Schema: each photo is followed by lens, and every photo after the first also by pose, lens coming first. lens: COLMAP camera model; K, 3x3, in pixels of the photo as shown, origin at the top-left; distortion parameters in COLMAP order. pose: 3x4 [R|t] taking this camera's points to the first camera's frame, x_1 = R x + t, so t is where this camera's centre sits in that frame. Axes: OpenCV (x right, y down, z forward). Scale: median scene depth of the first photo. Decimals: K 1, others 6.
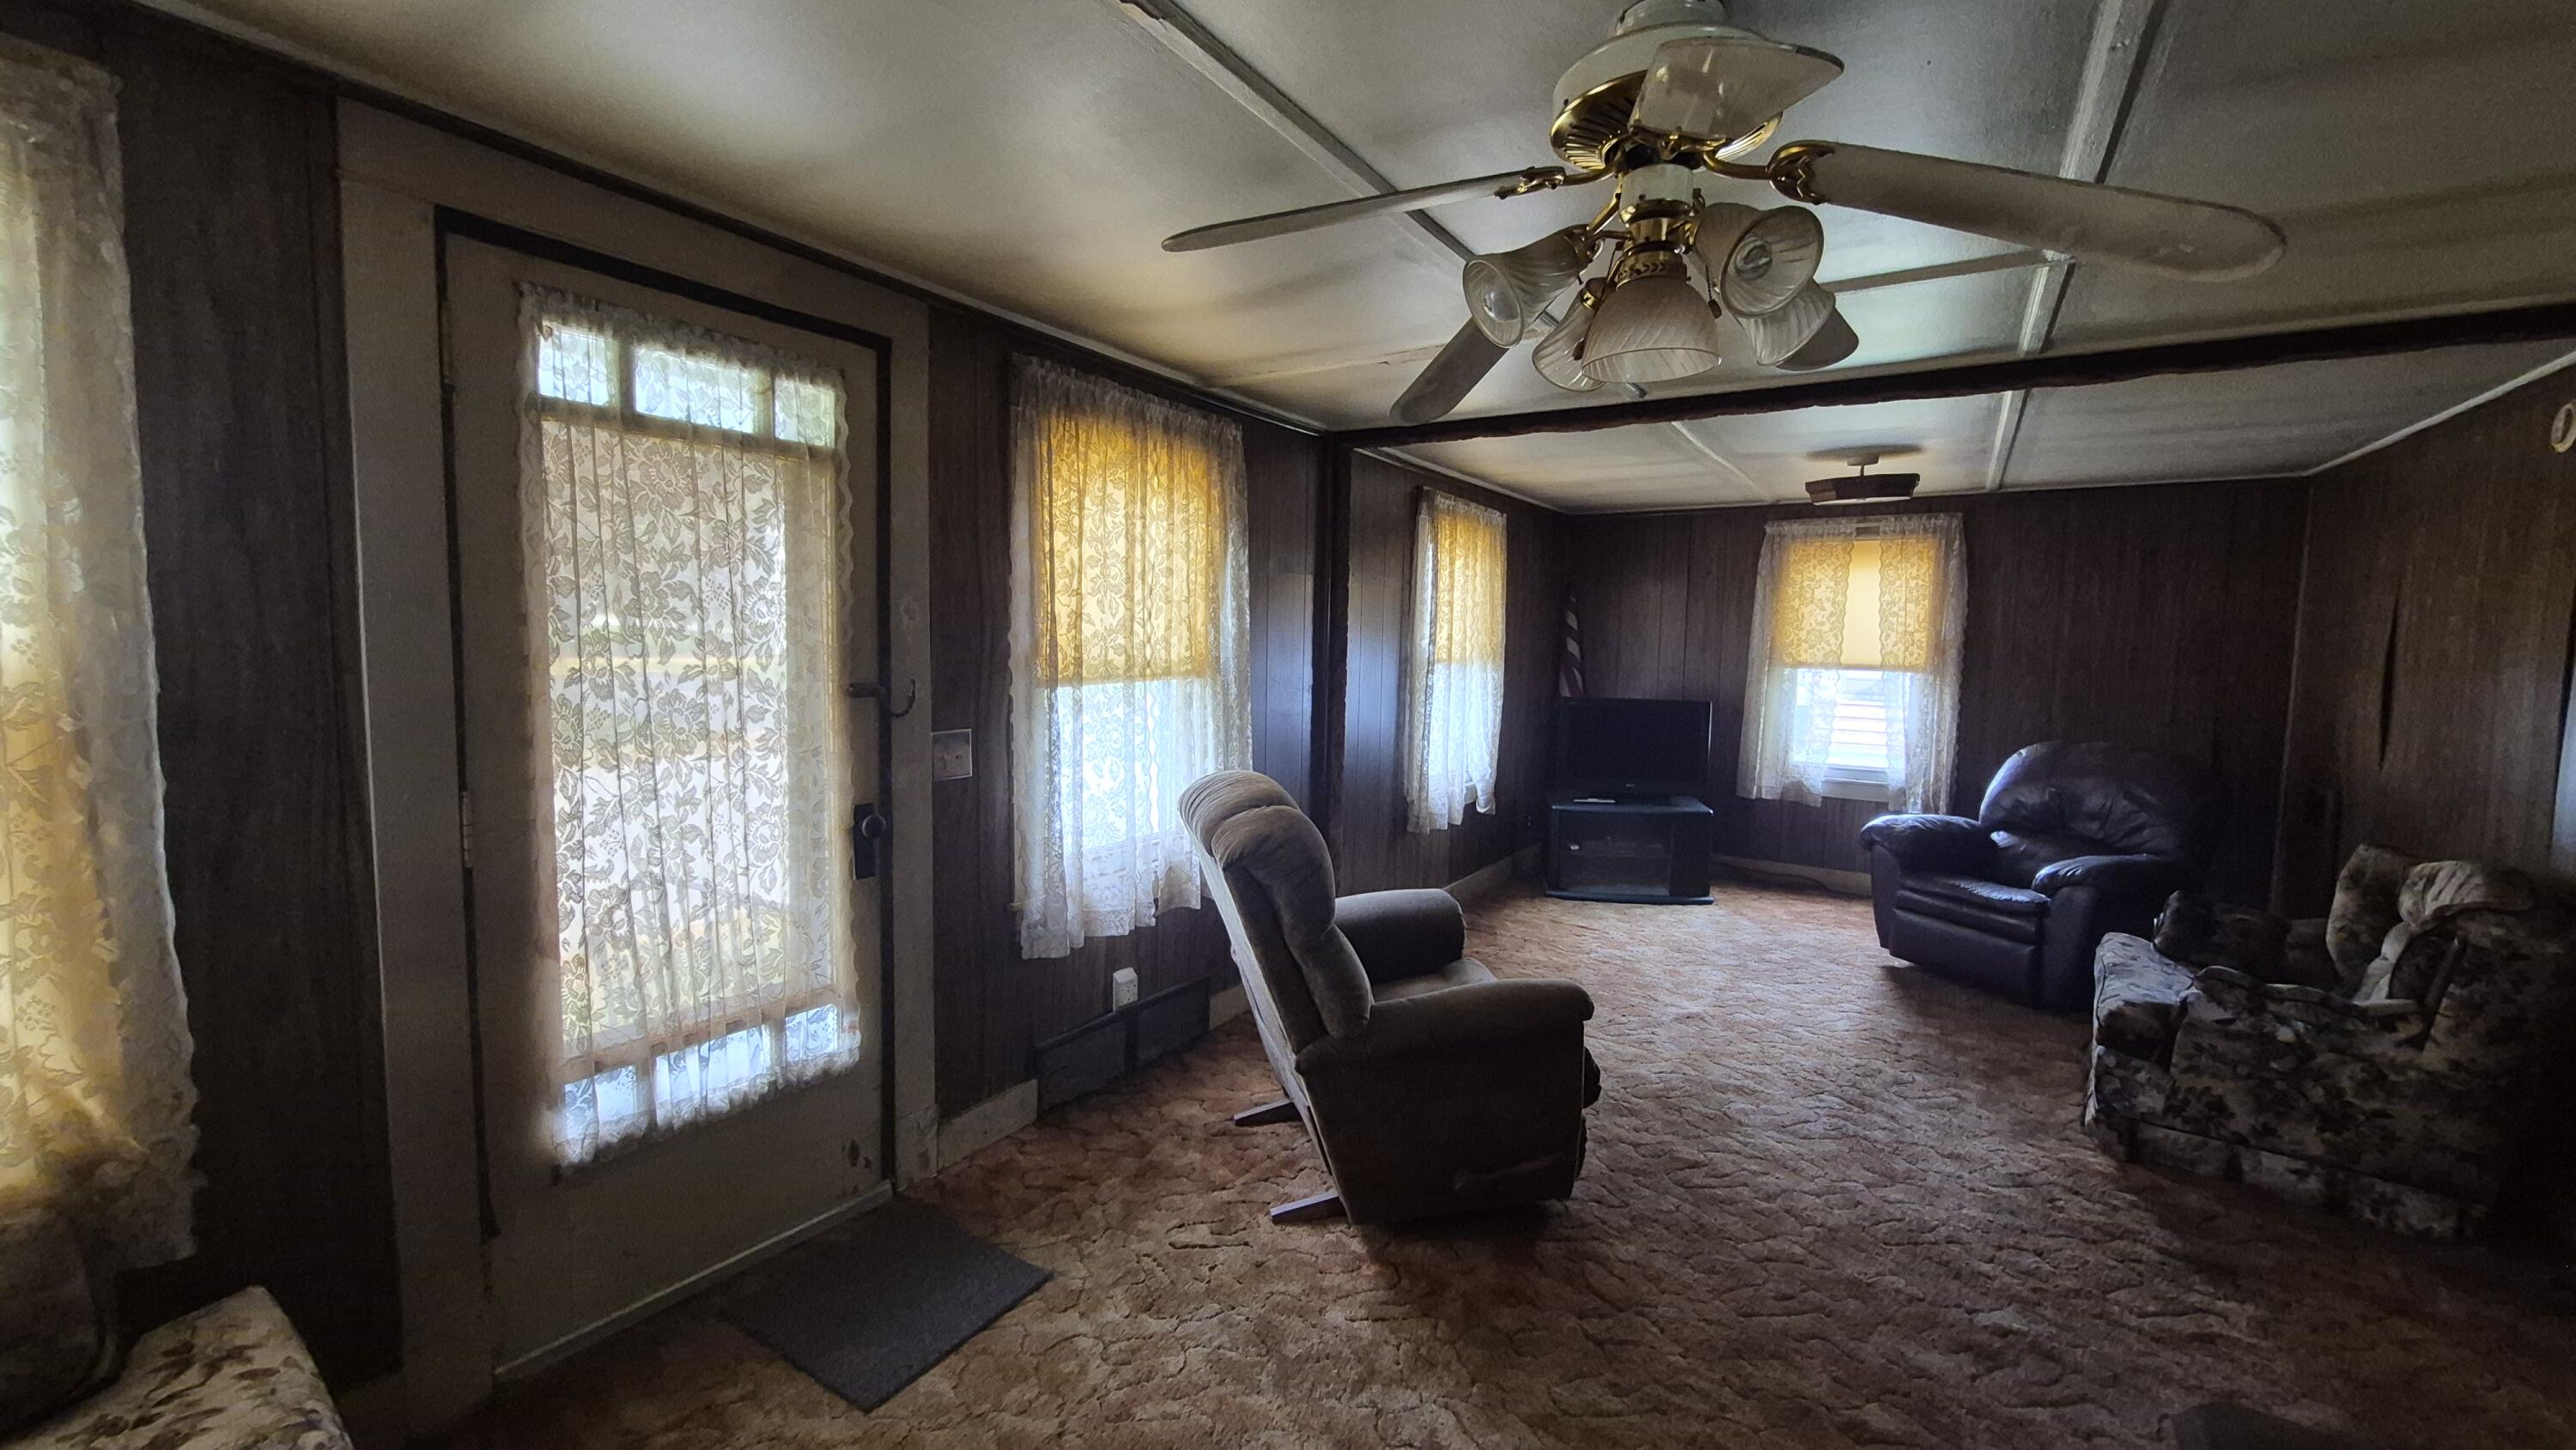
lens RADIAL K [[1009.4, 0, 1296.5], [0, 1009.4, 724.4], [0, 0, 1]] dist [-0.001553, -0.000276]
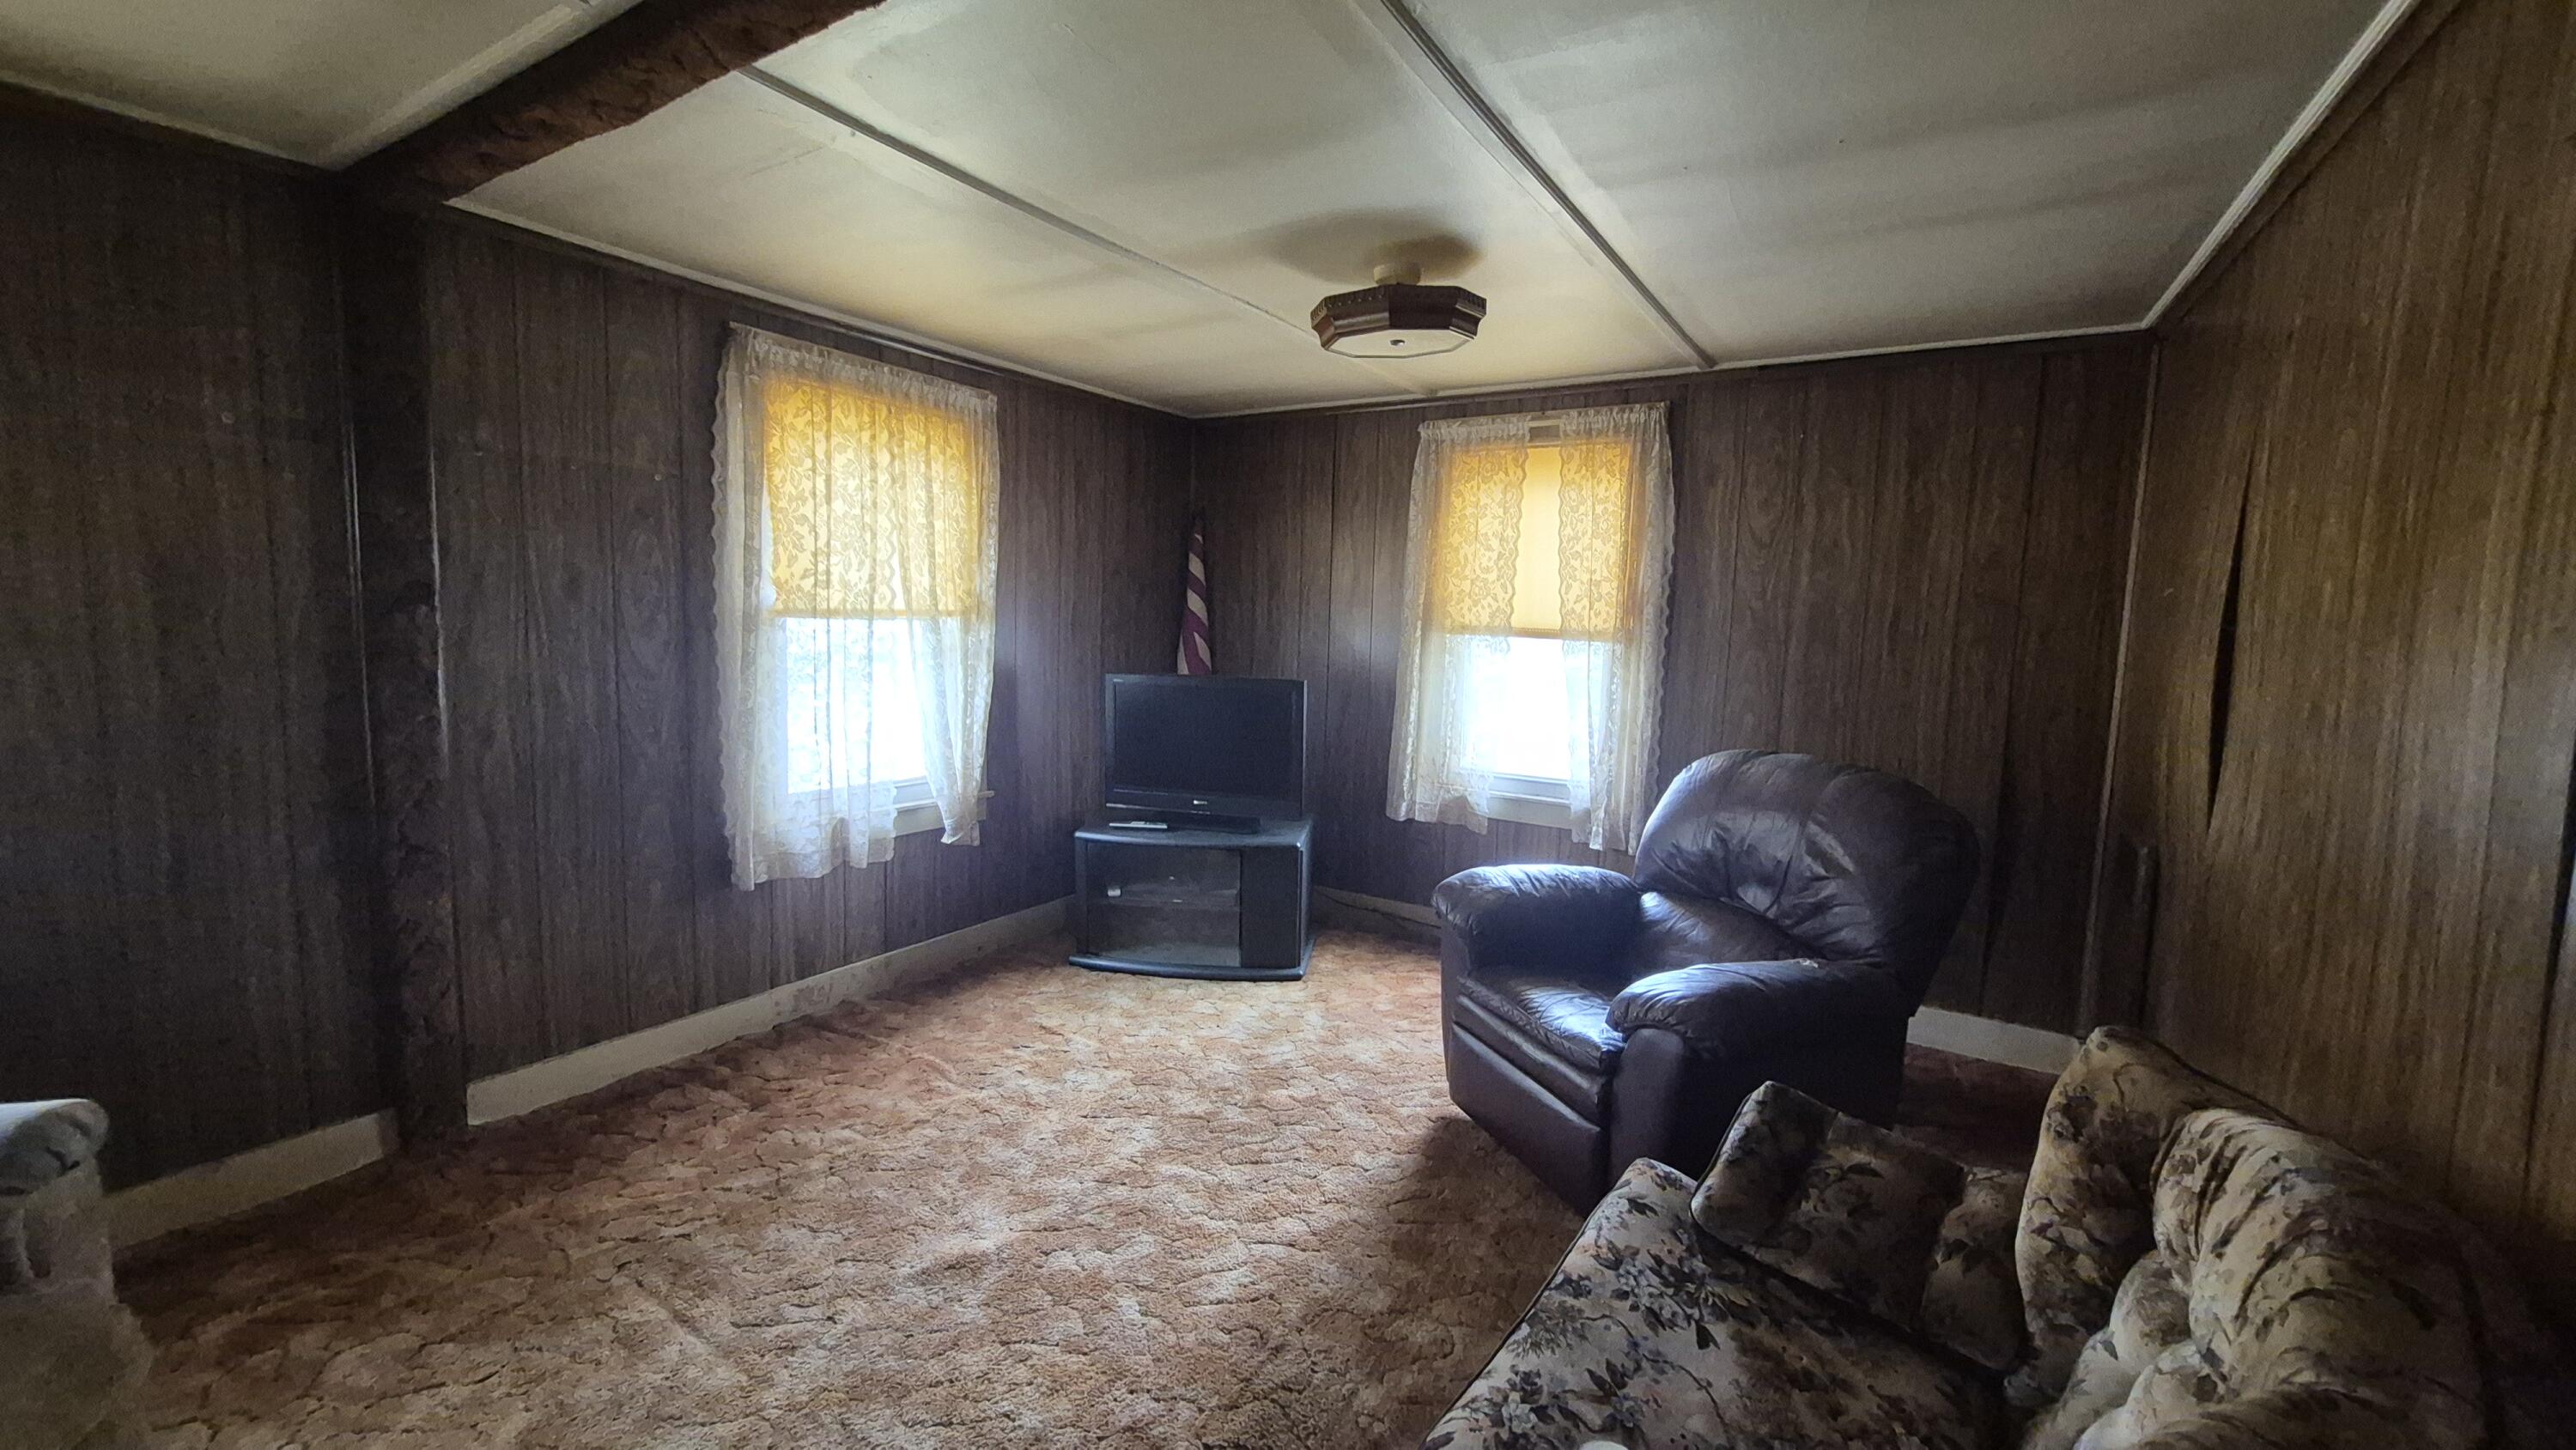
lens RADIAL K [[1024.6, 0, 1288.0], [0, 1024.6, 725.0], [0, 0, 1]] dist [-0.000608, -0.000193]
pose [[0.999533, 0.008312, 0.029403, 0.434521], [-0.009071, 0.999627, 0.025767, -0.012427], [-0.029178, -0.026022, 0.999235, 0.358600]]
